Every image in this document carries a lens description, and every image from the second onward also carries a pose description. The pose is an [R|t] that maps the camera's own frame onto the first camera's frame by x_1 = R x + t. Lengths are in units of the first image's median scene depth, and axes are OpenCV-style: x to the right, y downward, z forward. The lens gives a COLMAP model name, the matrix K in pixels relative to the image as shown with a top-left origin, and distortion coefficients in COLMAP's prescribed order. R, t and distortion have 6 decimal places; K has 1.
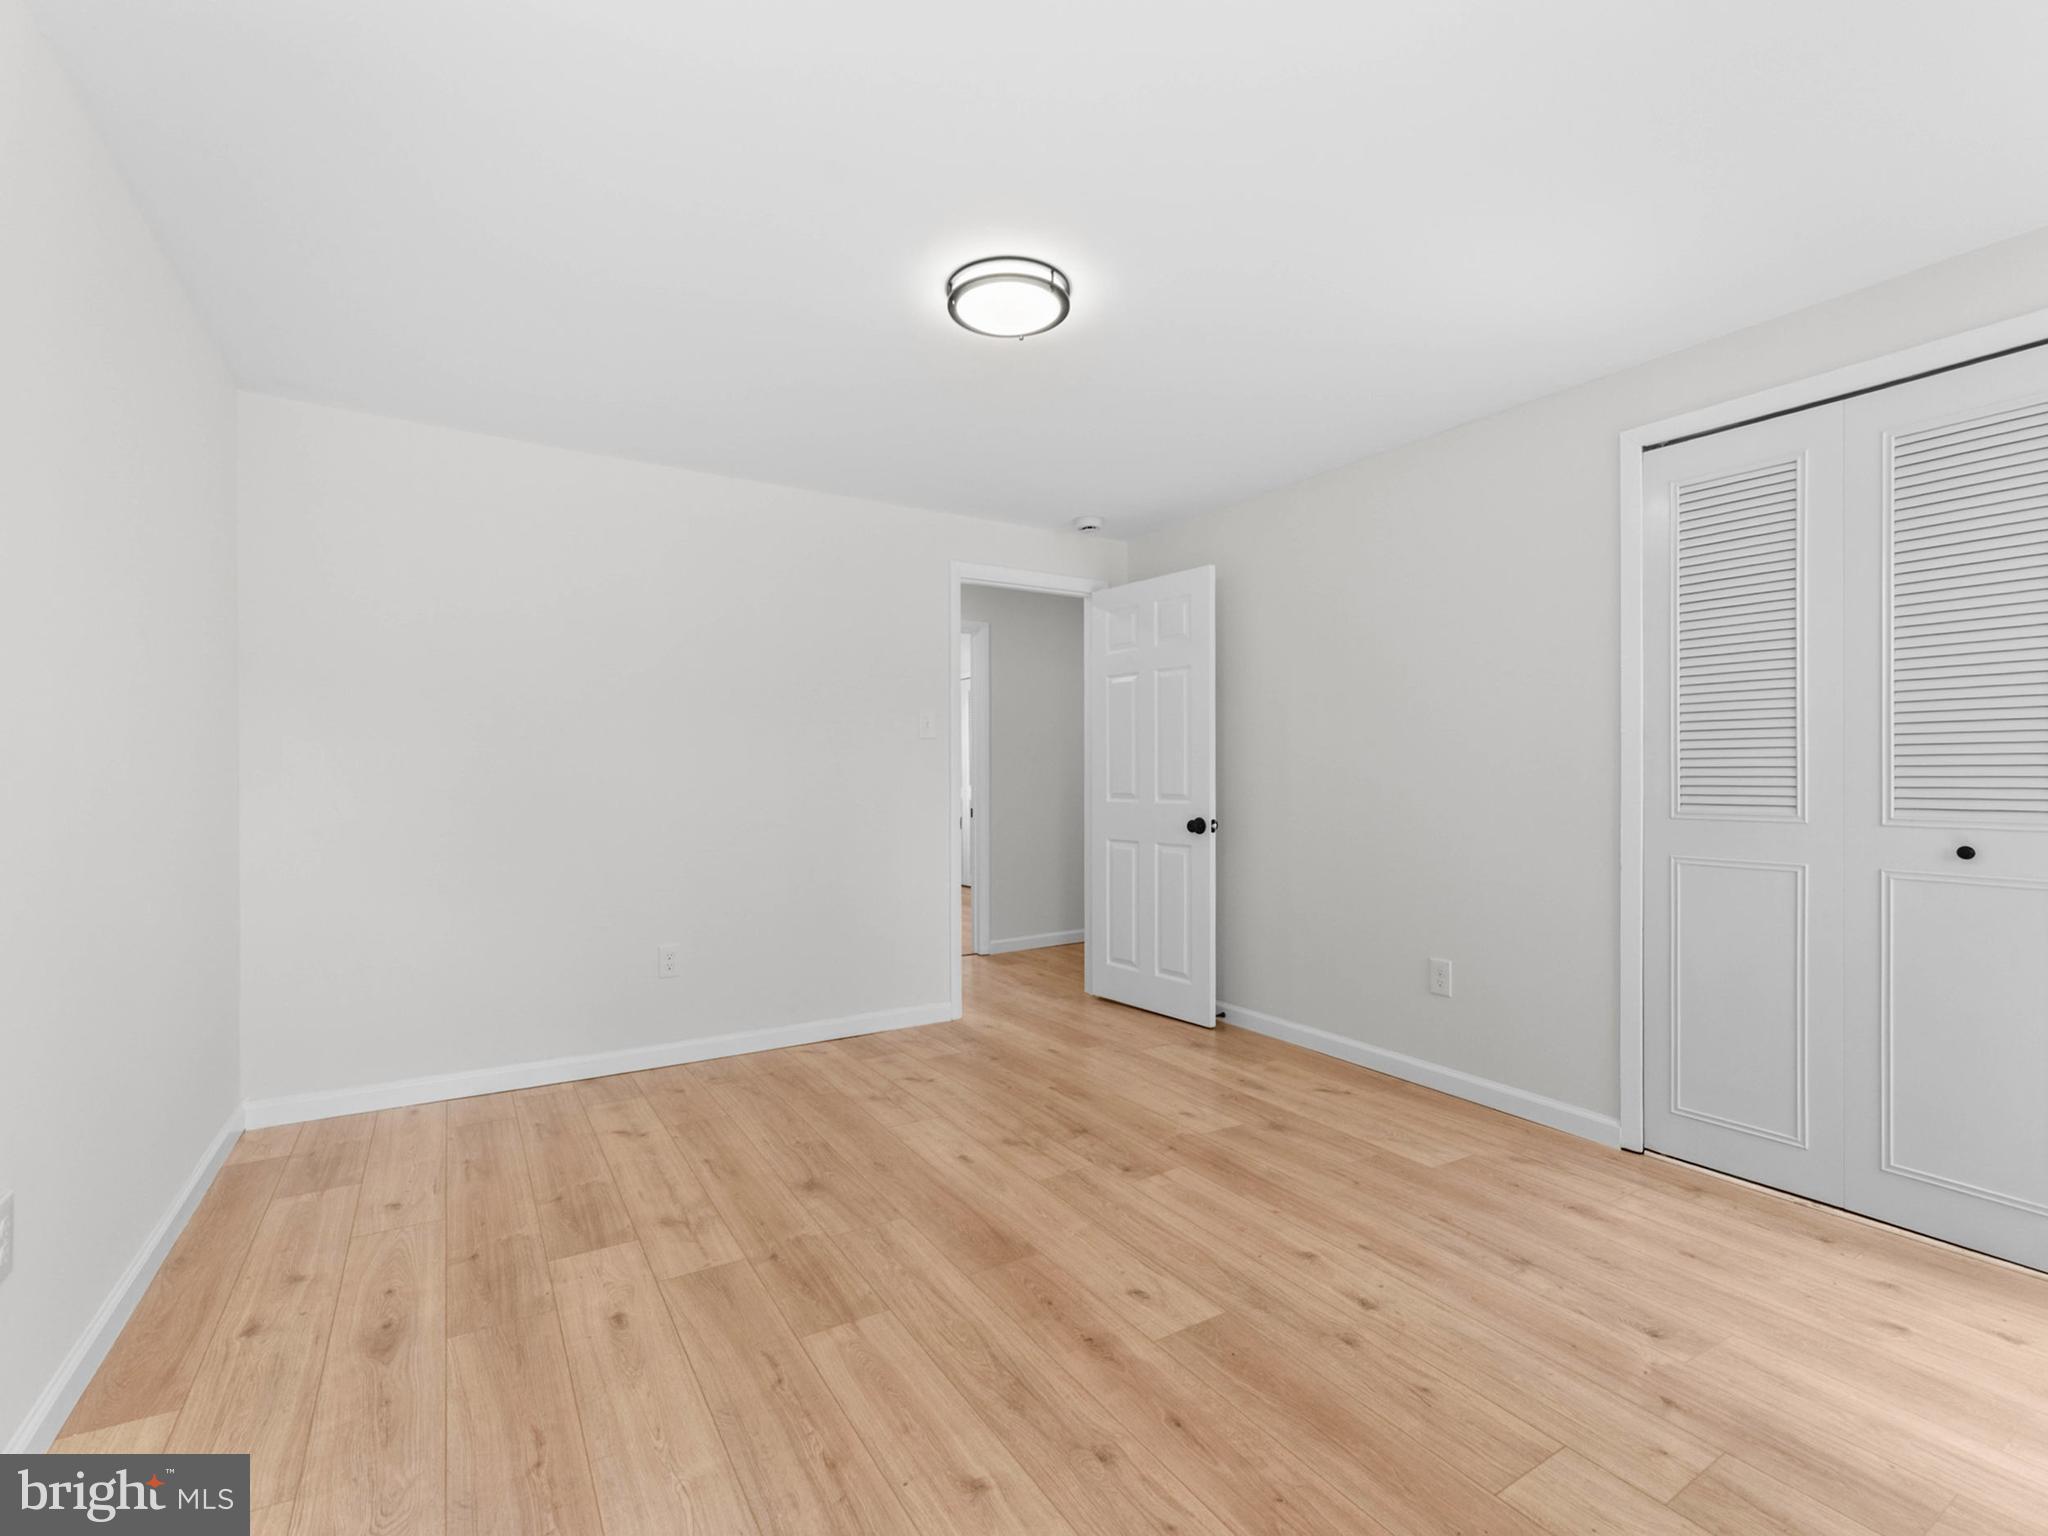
lens RADIAL K [[931.1, 0, 1024.4], [0, 931.1, 774.0], [0, 0, 1]] dist [0.001860, -0.000586]
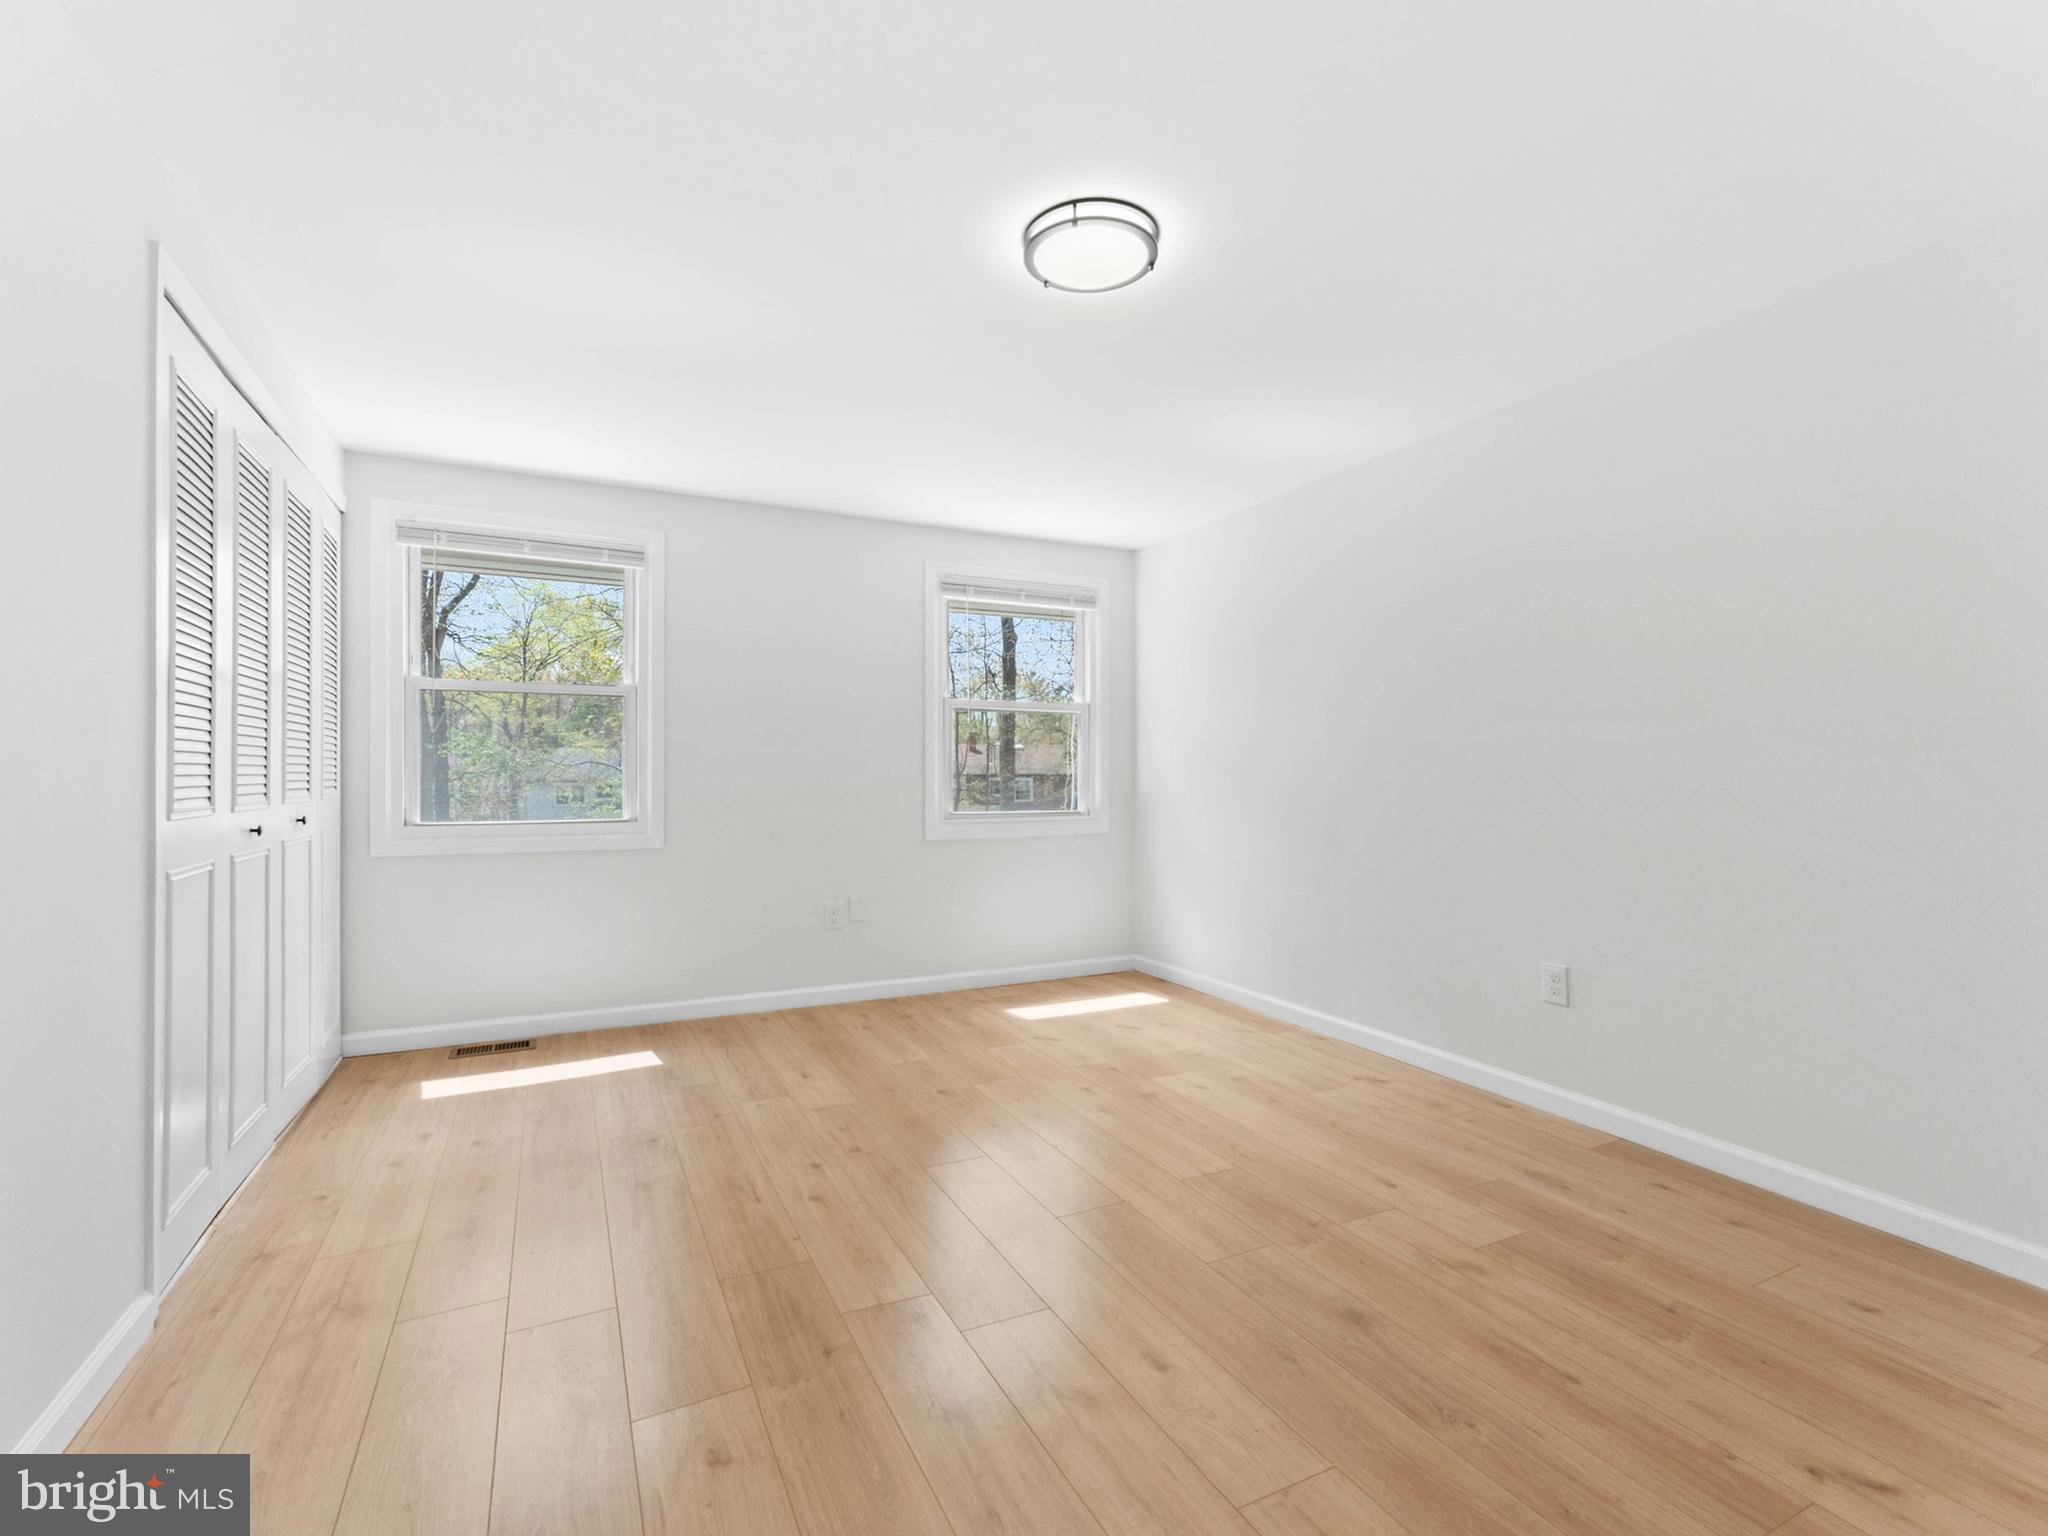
lens RADIAL K [[931.1, 0, 1023.6], [0, 931.1, 771.3], [0, 0, 1]] dist [0.001860, -0.000586]
pose [[-0.996385, -0.004199, 0.084847, -0.031700], [-0.004790, 0.999966, -0.006755, 0.017323], [-0.084816, -0.007137, -0.996371, 2.083116]]
